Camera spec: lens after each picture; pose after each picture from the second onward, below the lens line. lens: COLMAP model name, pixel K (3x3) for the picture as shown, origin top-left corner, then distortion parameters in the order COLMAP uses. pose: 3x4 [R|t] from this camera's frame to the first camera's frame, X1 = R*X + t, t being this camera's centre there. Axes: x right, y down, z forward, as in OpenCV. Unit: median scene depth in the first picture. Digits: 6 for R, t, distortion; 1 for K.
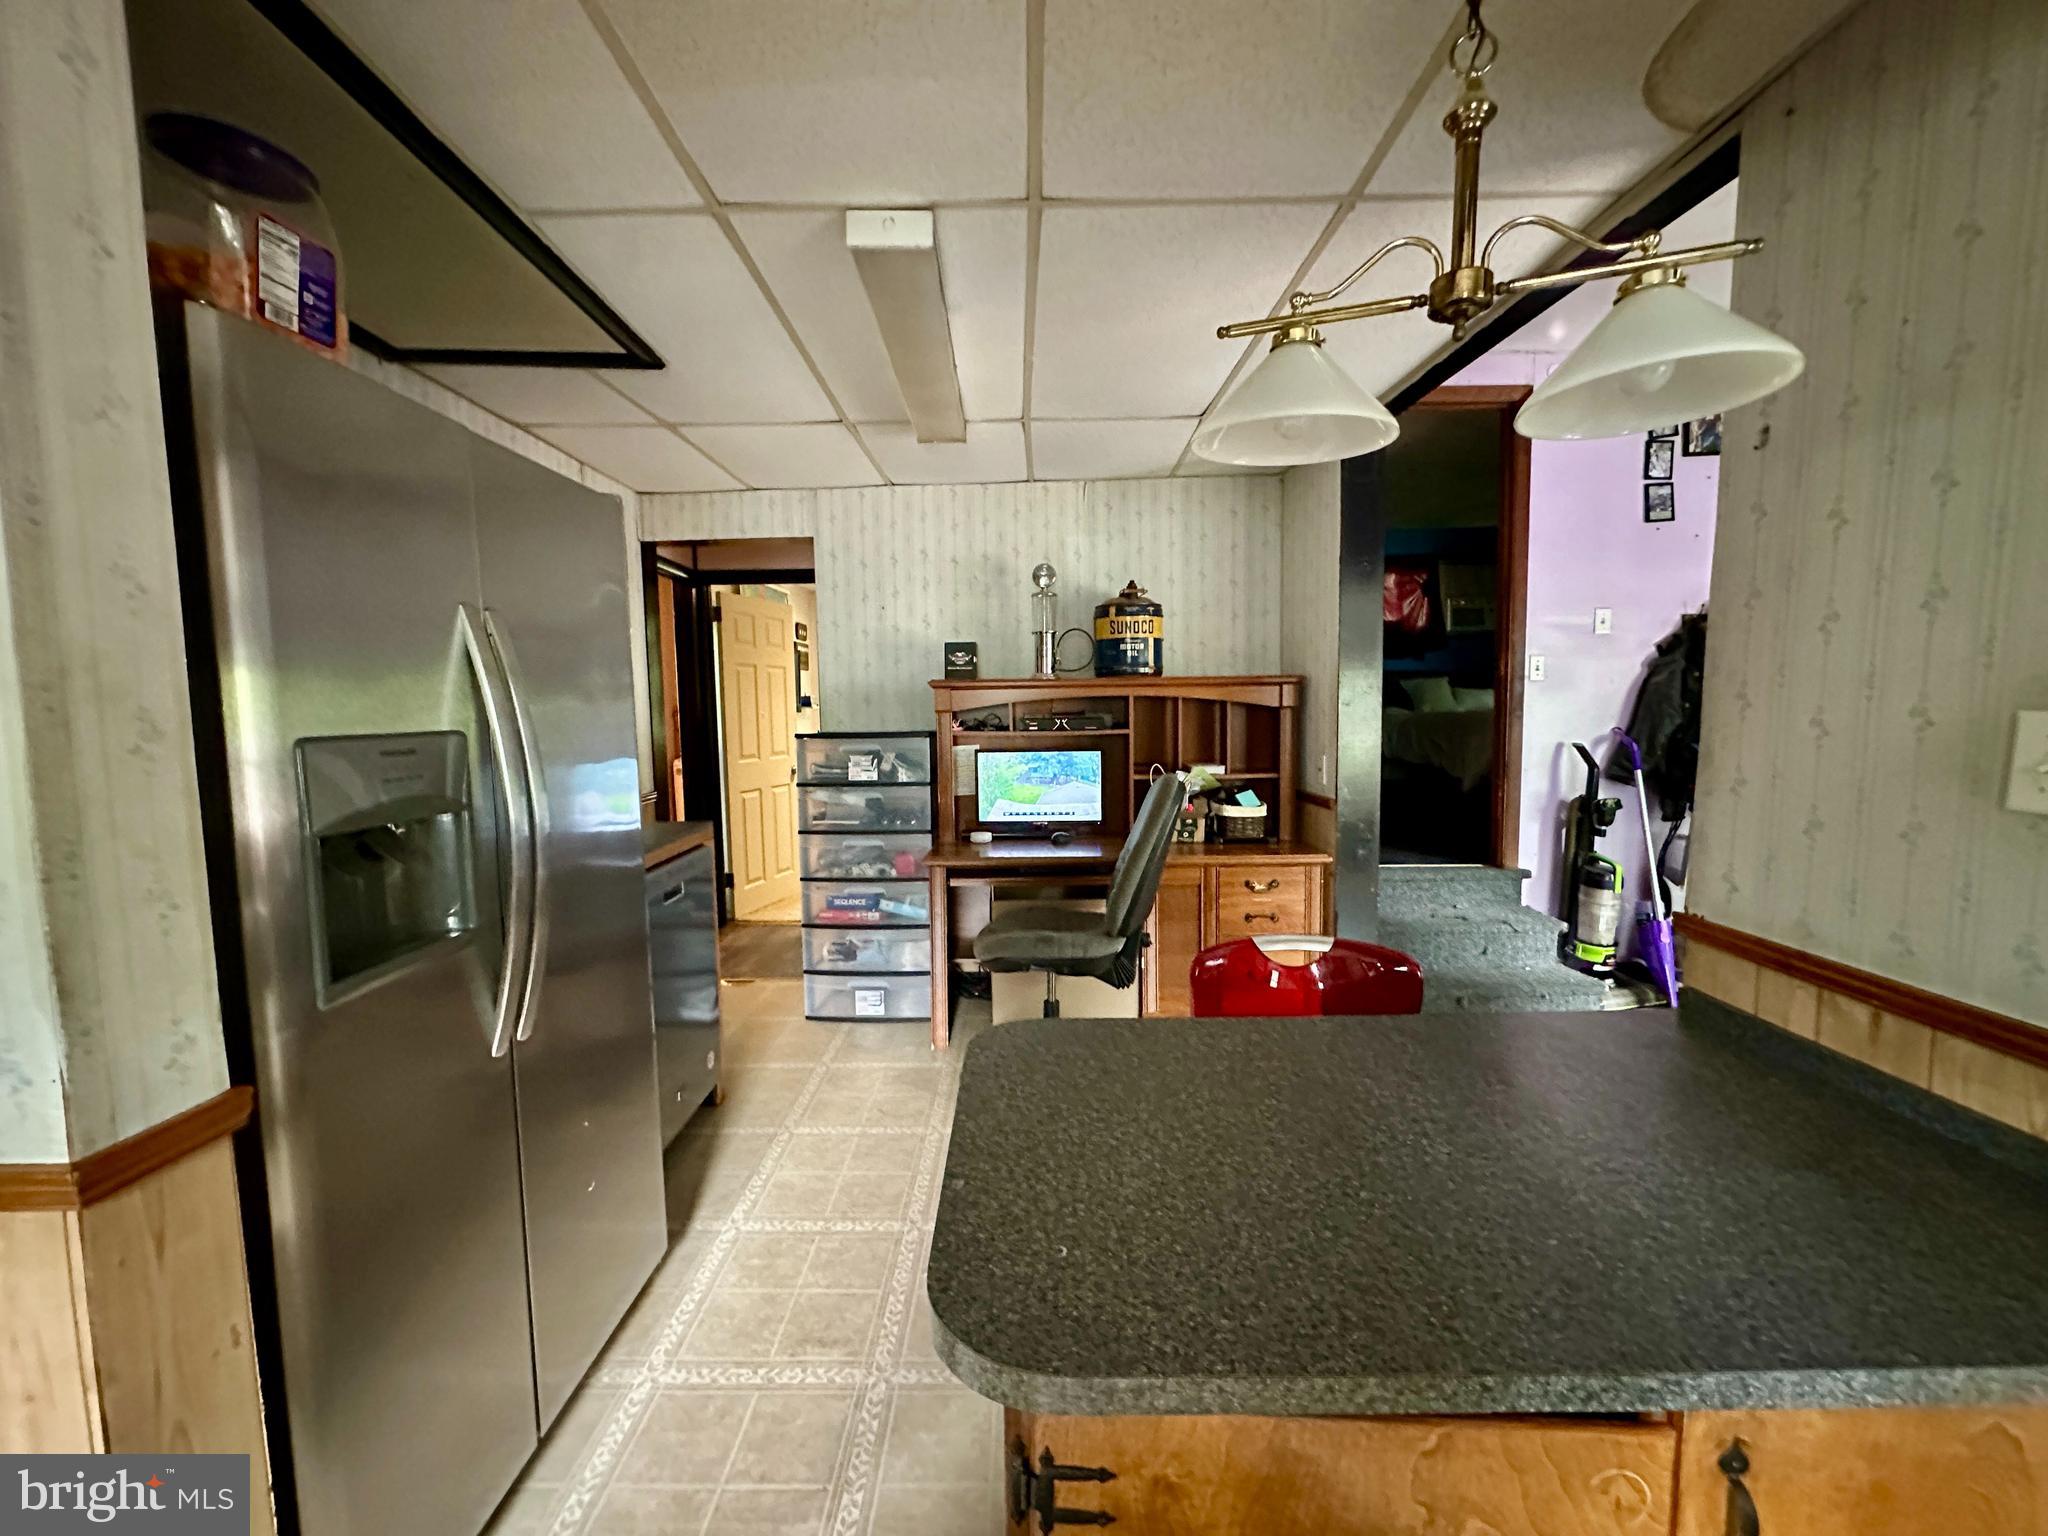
lens RADIAL K [[817.6, 0, 1022.0], [0, 817.6, 768.7], [0, 0, 1]] dist [-0.003915, 0.000789]
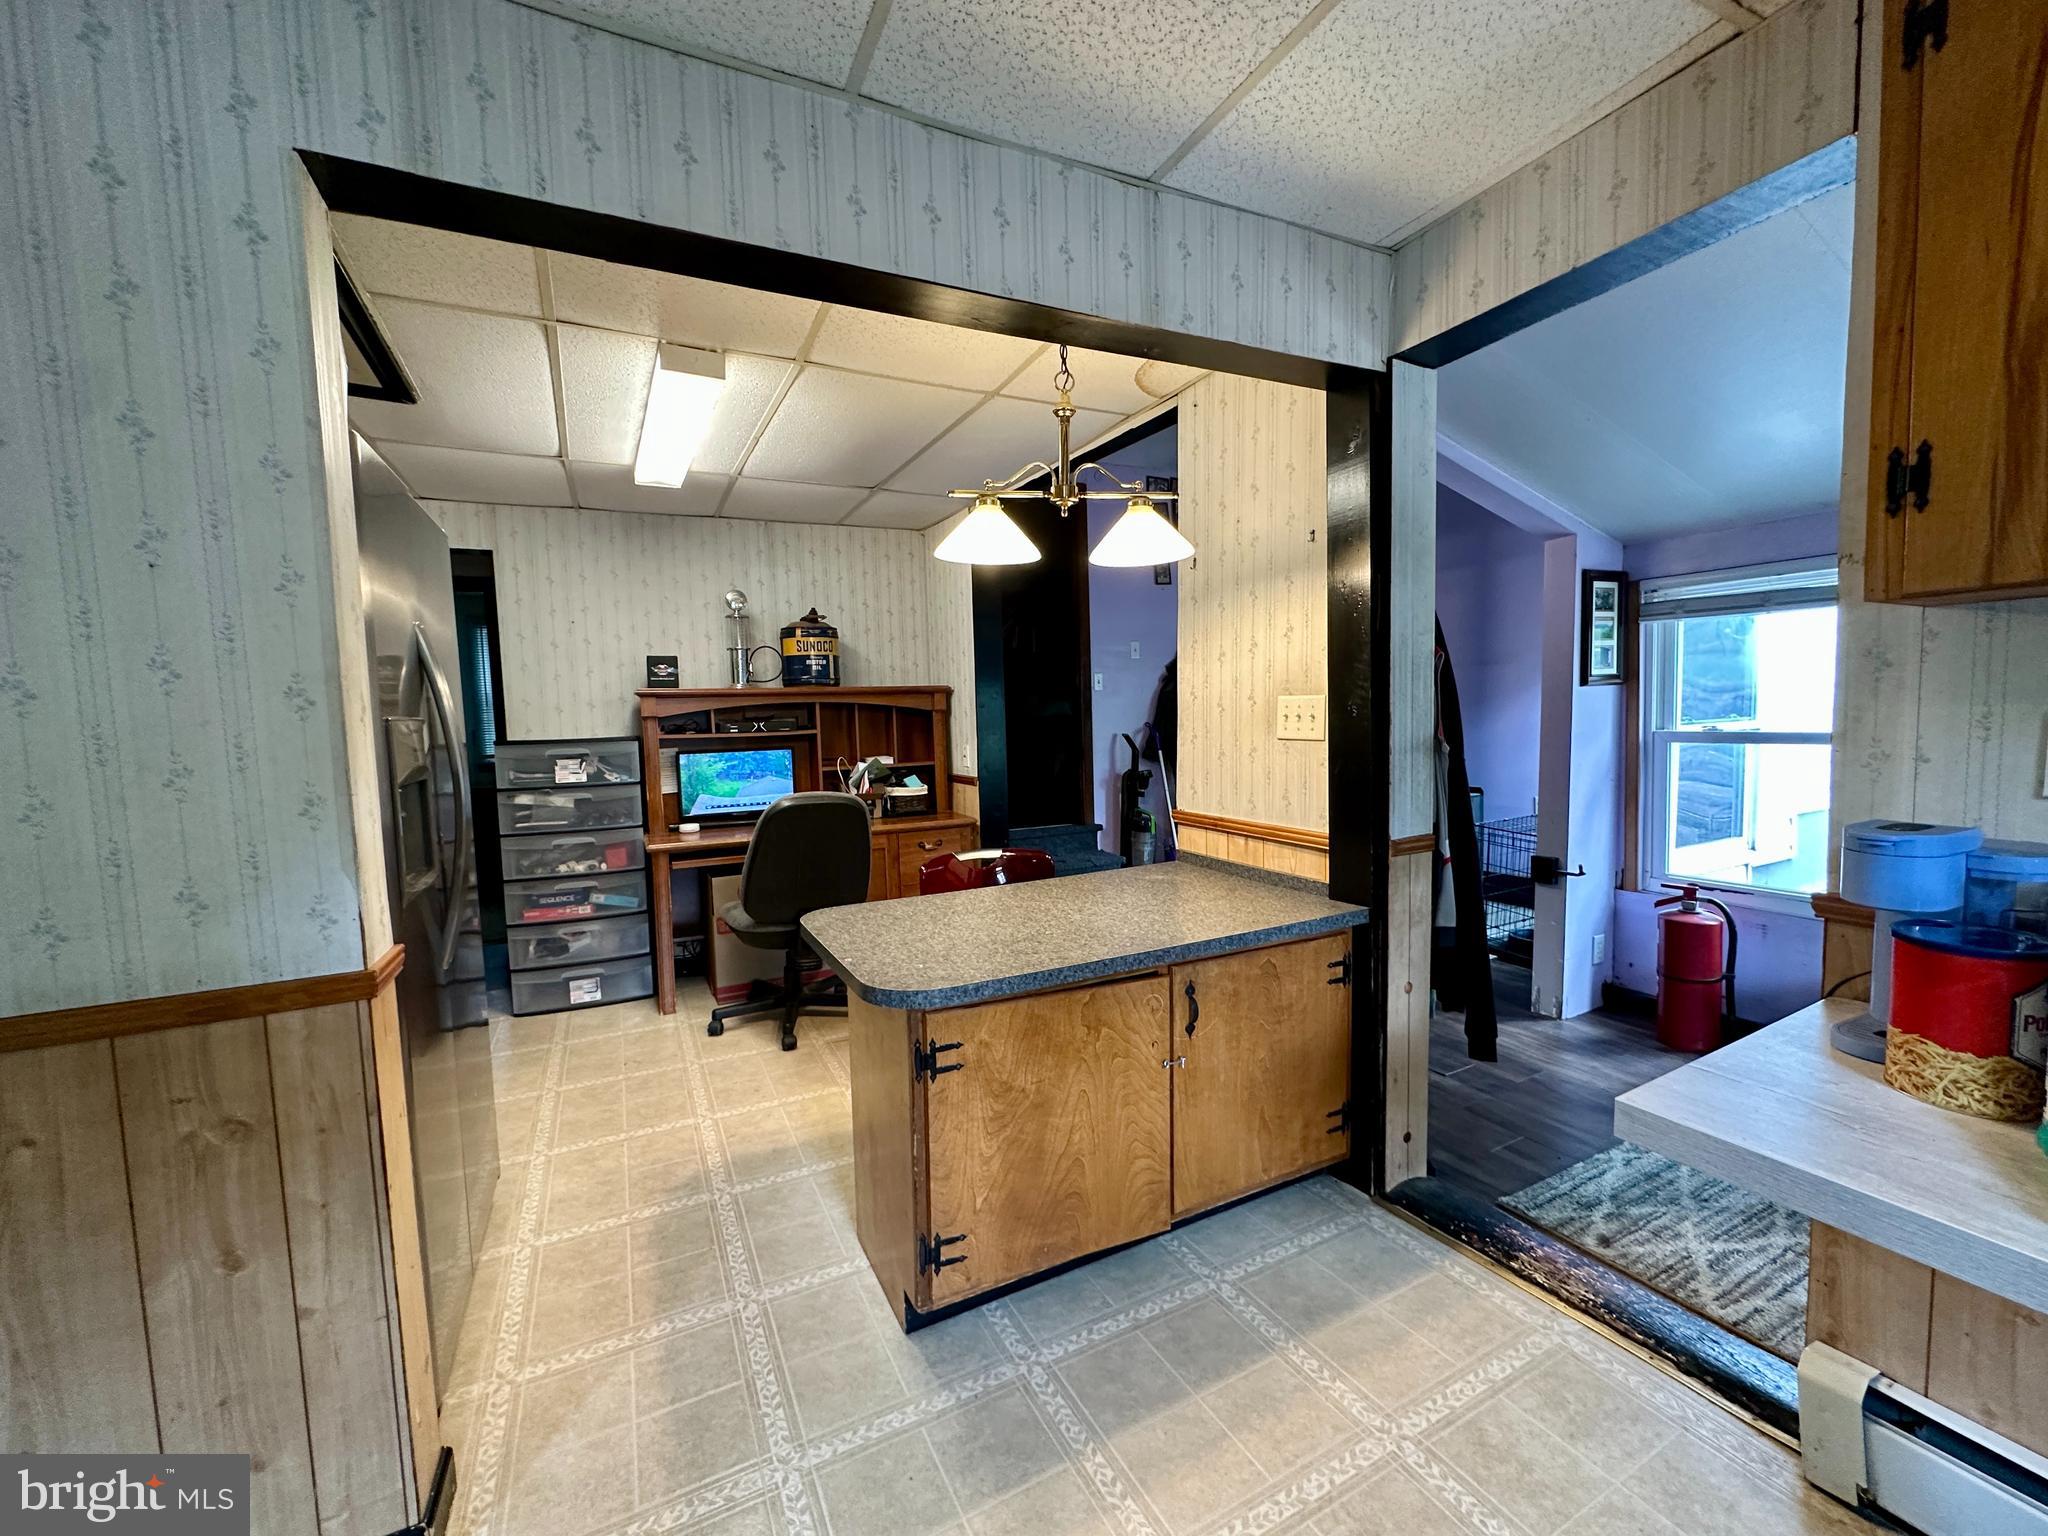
lens RADIAL K [[820.2, 0, 1022.0], [0, 820.2, 769.4], [0, 0, 1]] dist [-0.005349, 0.001020]
pose [[0.890455, -0.043354, 0.453001, -0.150288], [0.051975, 0.998627, -0.006595, 0.034110], [-0.452093, 0.029417, 0.891486, -0.222230]]
